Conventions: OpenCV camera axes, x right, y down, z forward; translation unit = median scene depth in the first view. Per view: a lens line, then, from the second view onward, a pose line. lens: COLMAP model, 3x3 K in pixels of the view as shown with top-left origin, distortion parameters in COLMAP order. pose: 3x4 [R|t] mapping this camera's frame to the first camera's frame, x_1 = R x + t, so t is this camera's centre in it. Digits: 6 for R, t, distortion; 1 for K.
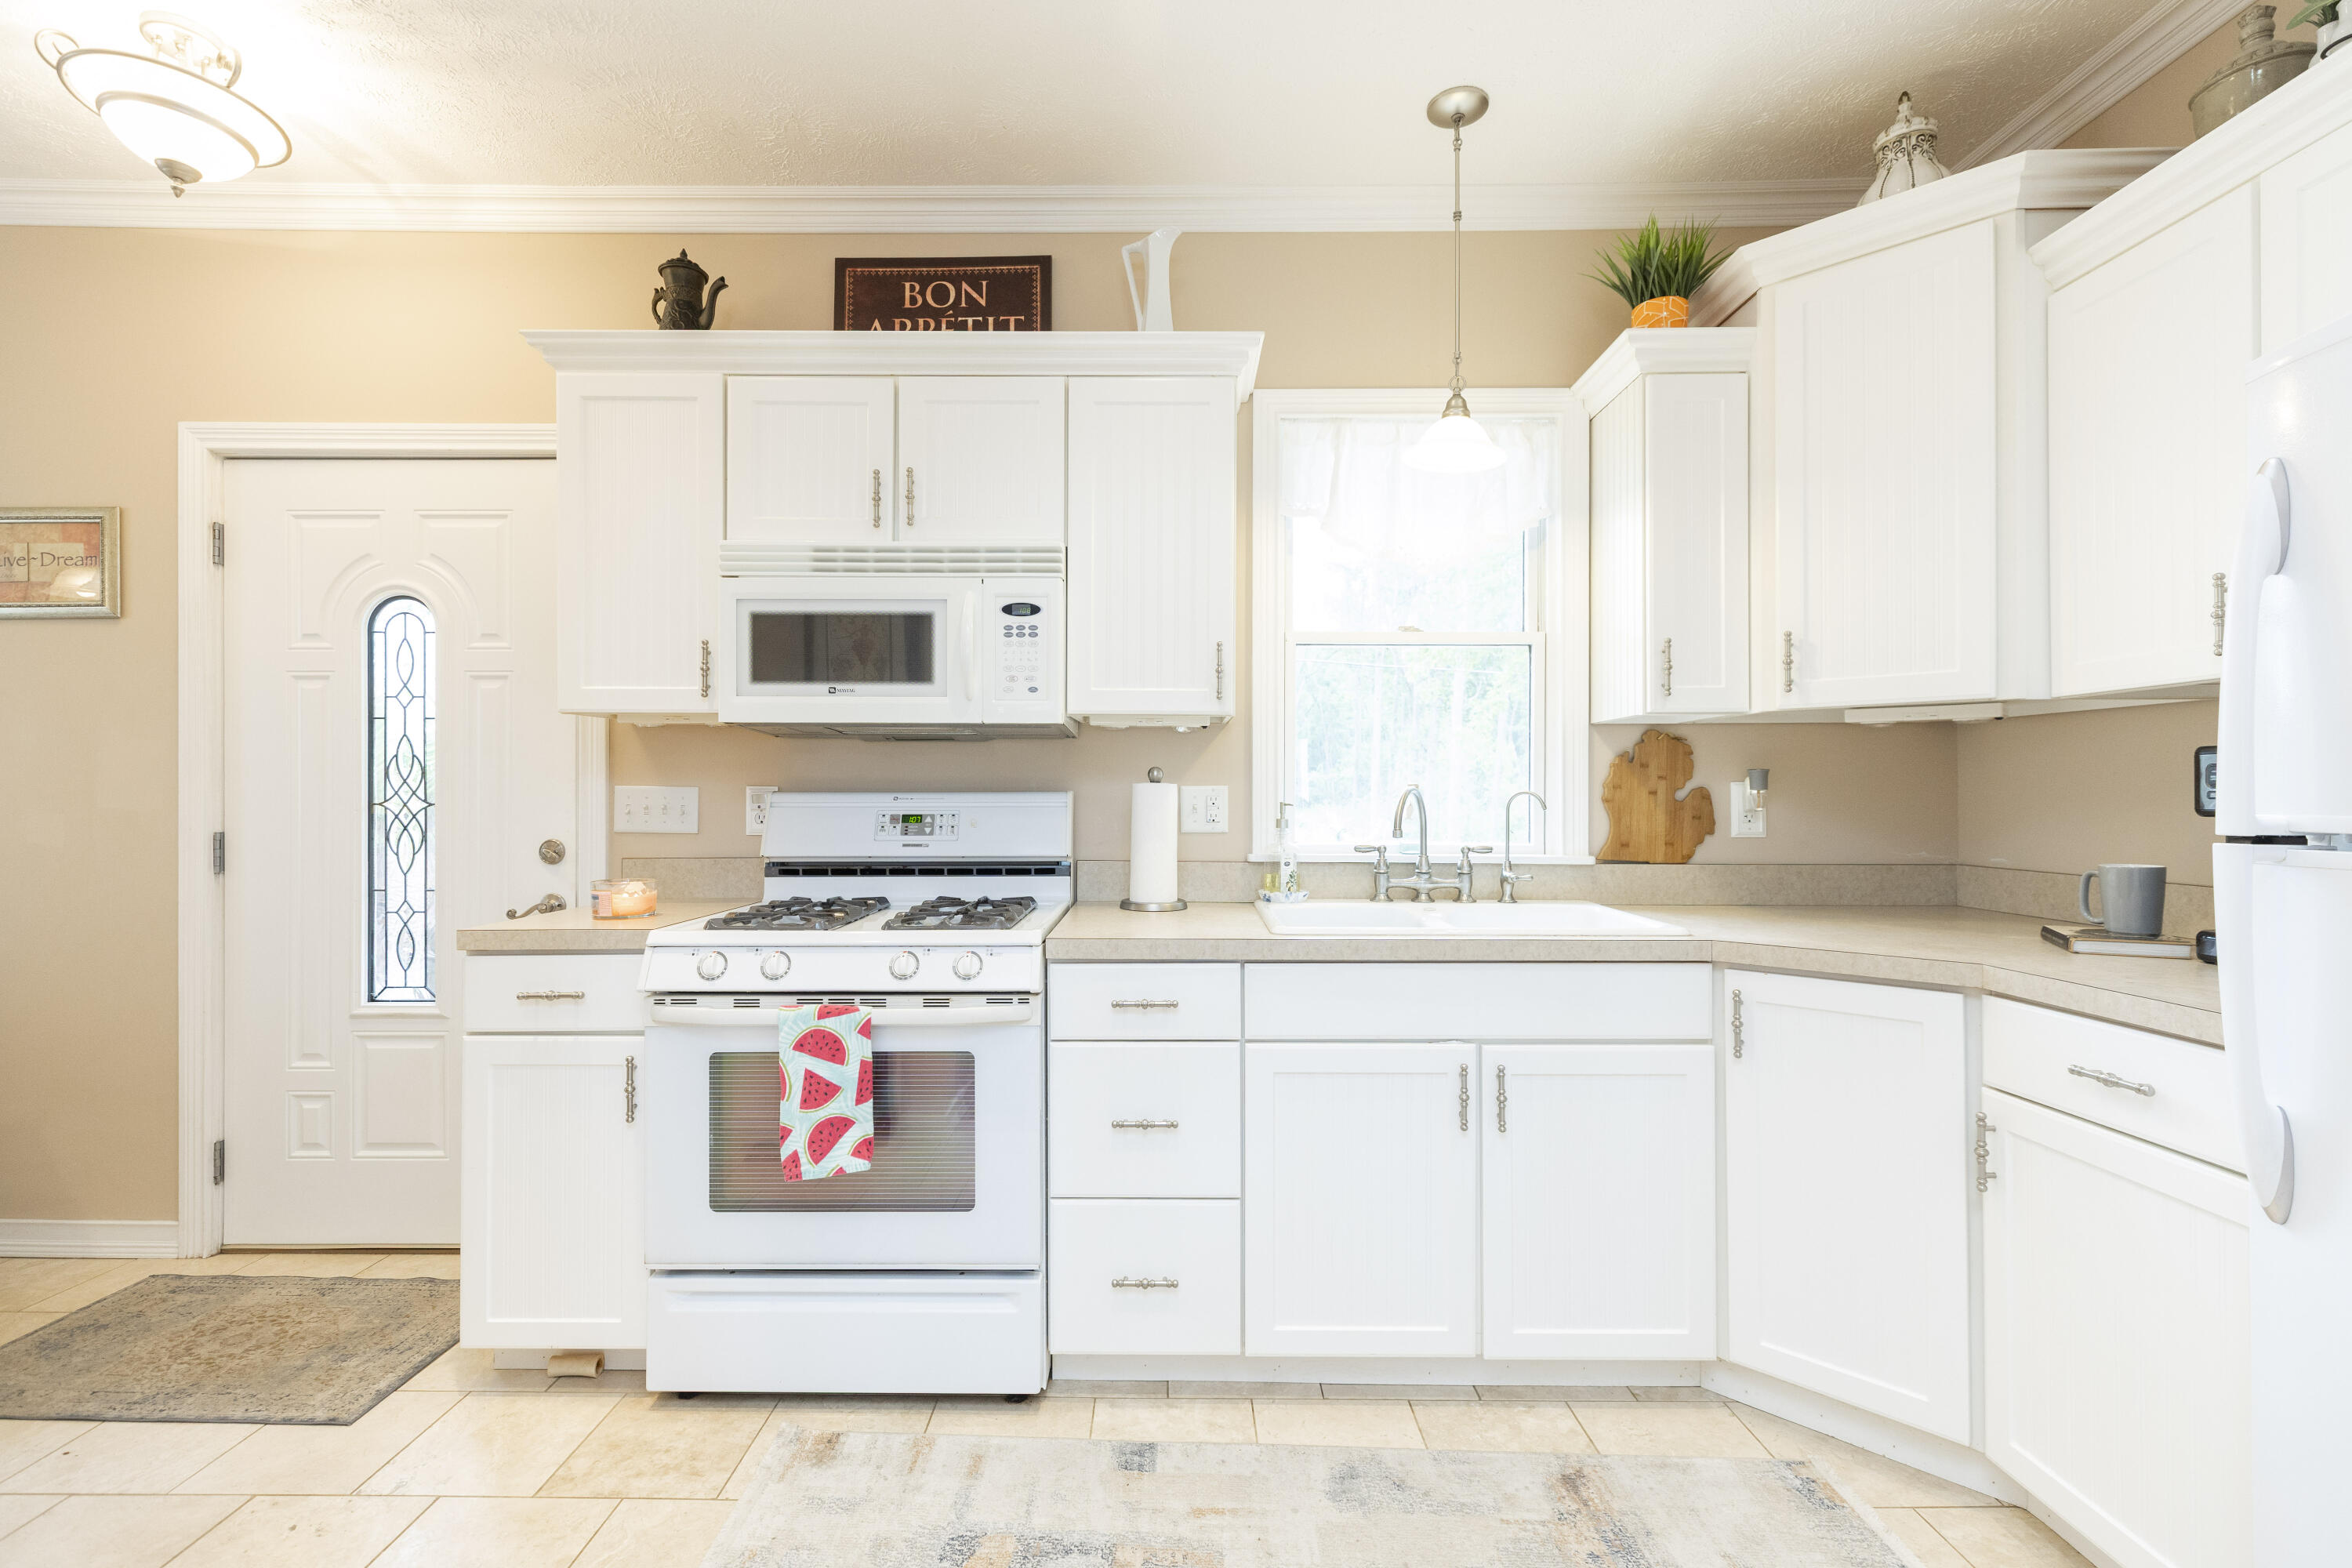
lens RADIAL K [[1082.0, 0, 1176.0], [0, 1082.0, 784.0], [0, 0, 1]] dist [0.004398, 0.000856]
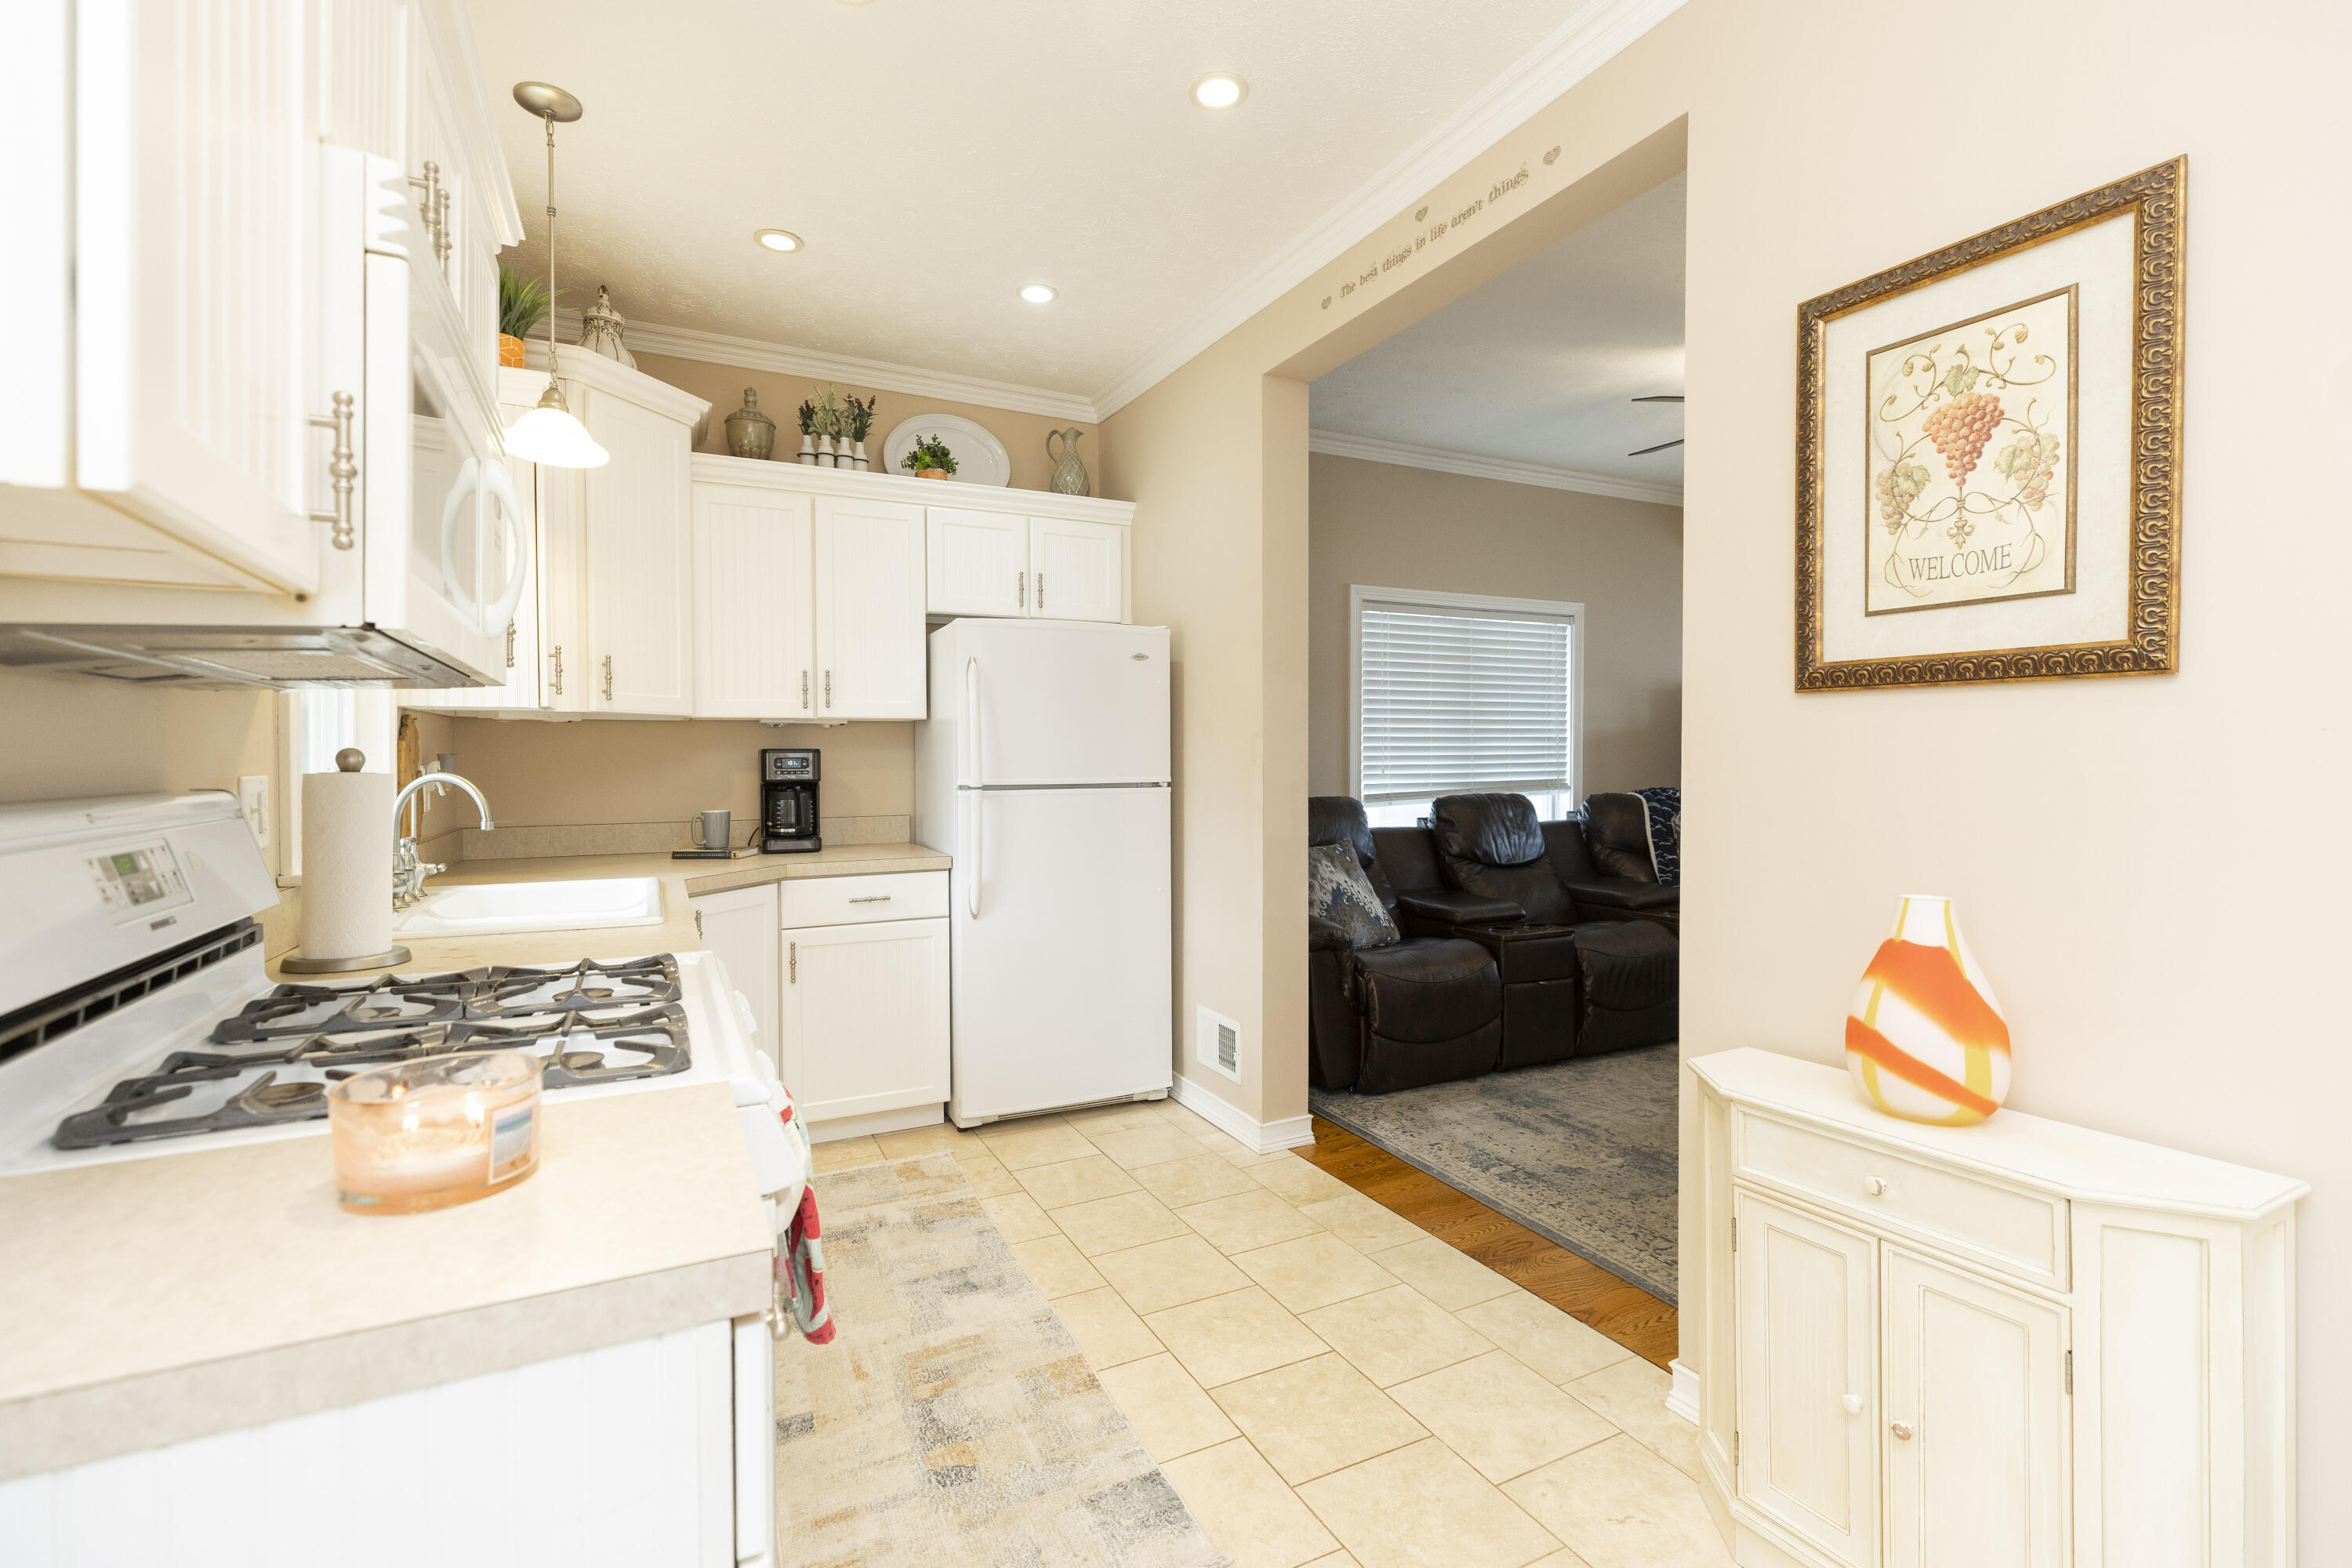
lens RADIAL K [[1082.0, 0, 1176.0], [0, 1082.0, 784.0], [0, 0, 1]] dist [0.004398, 0.000856]
pose [[-0.463578, -0.024722, 0.885711, -1.005879], [-0.004542, 0.999664, 0.025525, -0.019180], [-0.886044, 0.007810, -0.463535, 1.043131]]
